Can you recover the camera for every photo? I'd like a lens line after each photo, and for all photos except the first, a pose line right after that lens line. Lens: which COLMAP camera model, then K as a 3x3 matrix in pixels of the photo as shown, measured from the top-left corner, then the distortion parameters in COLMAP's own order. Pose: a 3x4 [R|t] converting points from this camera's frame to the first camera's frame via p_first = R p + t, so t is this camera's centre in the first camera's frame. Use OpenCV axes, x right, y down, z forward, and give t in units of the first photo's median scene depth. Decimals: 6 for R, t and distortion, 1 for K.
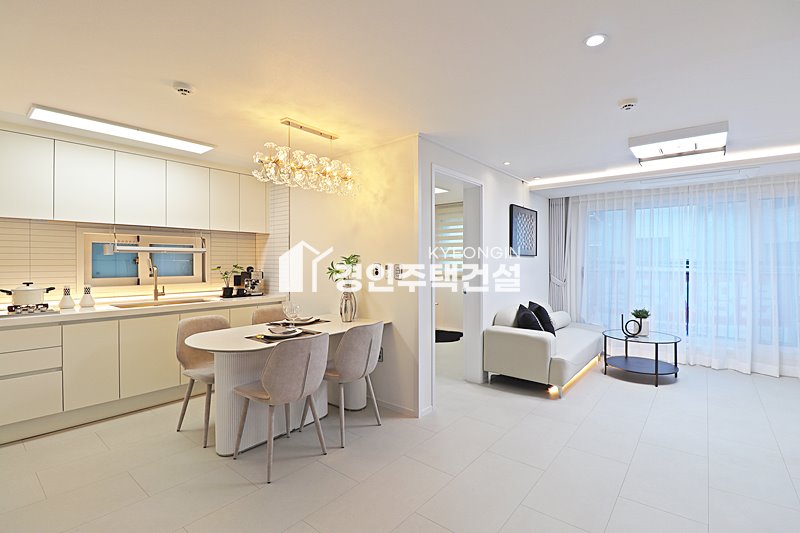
lens RADIAL K [[365.7, 0, 410.7], [0, 365.7, 263.0], [0, 0, 1]] dist [-0.014946, -0.004347]
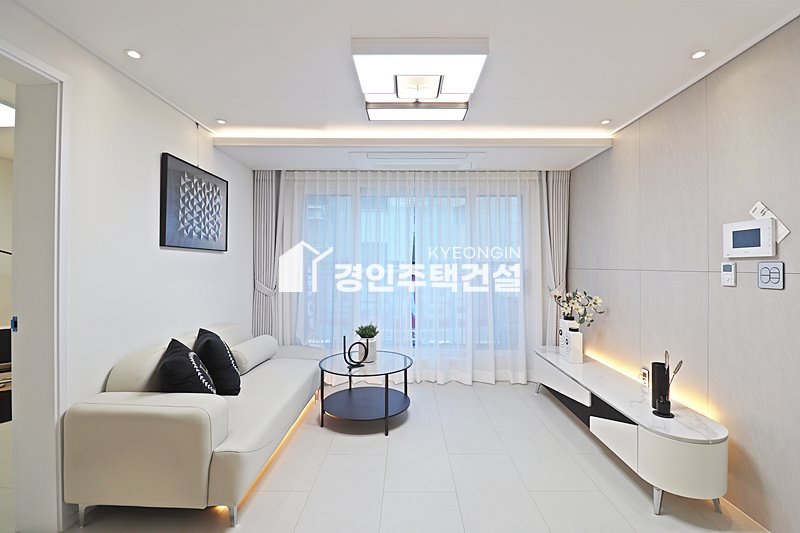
lens RADIAL K [[365.7, 0, 407.3], [0, 365.7, 263.9], [0, 0, 1]] dist [-0.014946, -0.004347]
pose [[0.777709, 0.004047, 0.628612, 0.236110], [-0.000557, 0.999983, -0.005749, 0.007916], [-0.628625, 0.004121, 0.777698, 0.380596]]
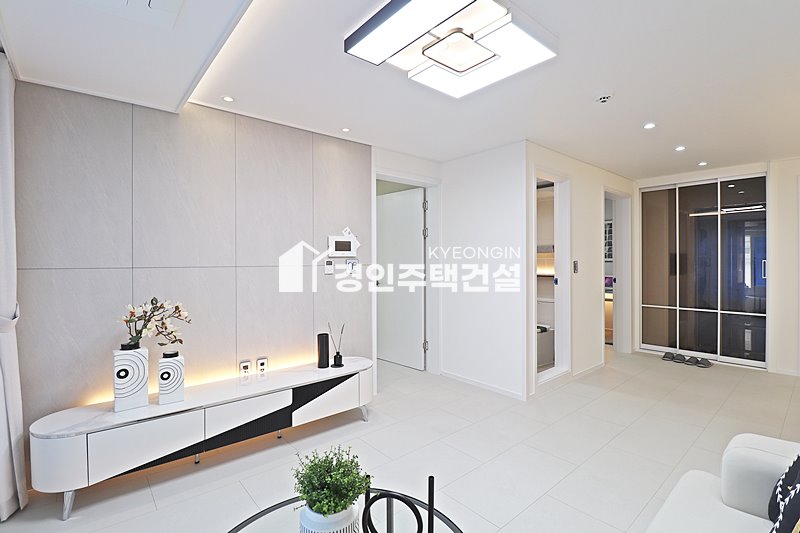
lens RADIAL K [[365.7, 0, 407.4], [0, 365.7, 263.8], [0, 0, 1]] dist [-0.014946, -0.004347]
pose [[-0.984165, 0.004052, 0.177206, 0.555965], [0.006199, 0.999914, 0.011563, 0.004373], [-0.177144, 0.012478, -0.984106, 1.214141]]
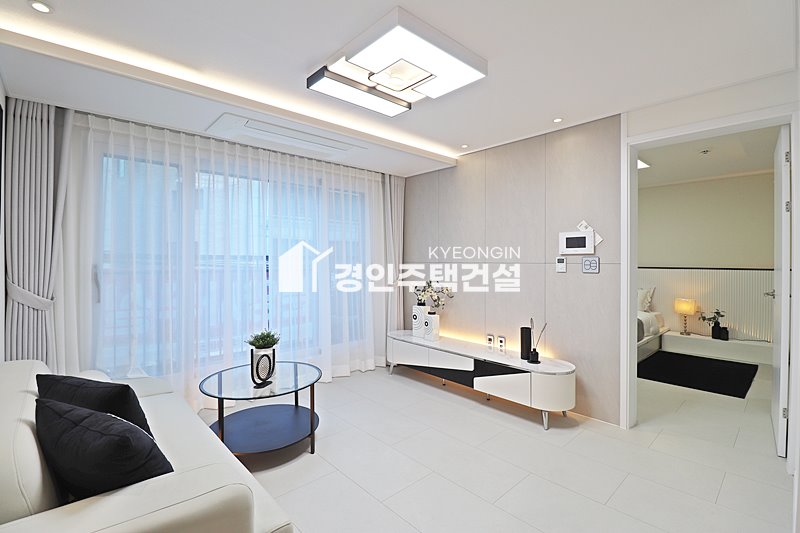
lens RADIAL K [[365.7, 0, 402.9], [0, 365.7, 263.6], [0, 0, 1]] dist [-0.014946, -0.004347]
pose [[0.140946, -0.008410, 0.989982, 0.071501], [0.002805, 0.999963, 0.008096, 0.009466], [-0.990013, 0.001636, 0.140964, 0.698318]]
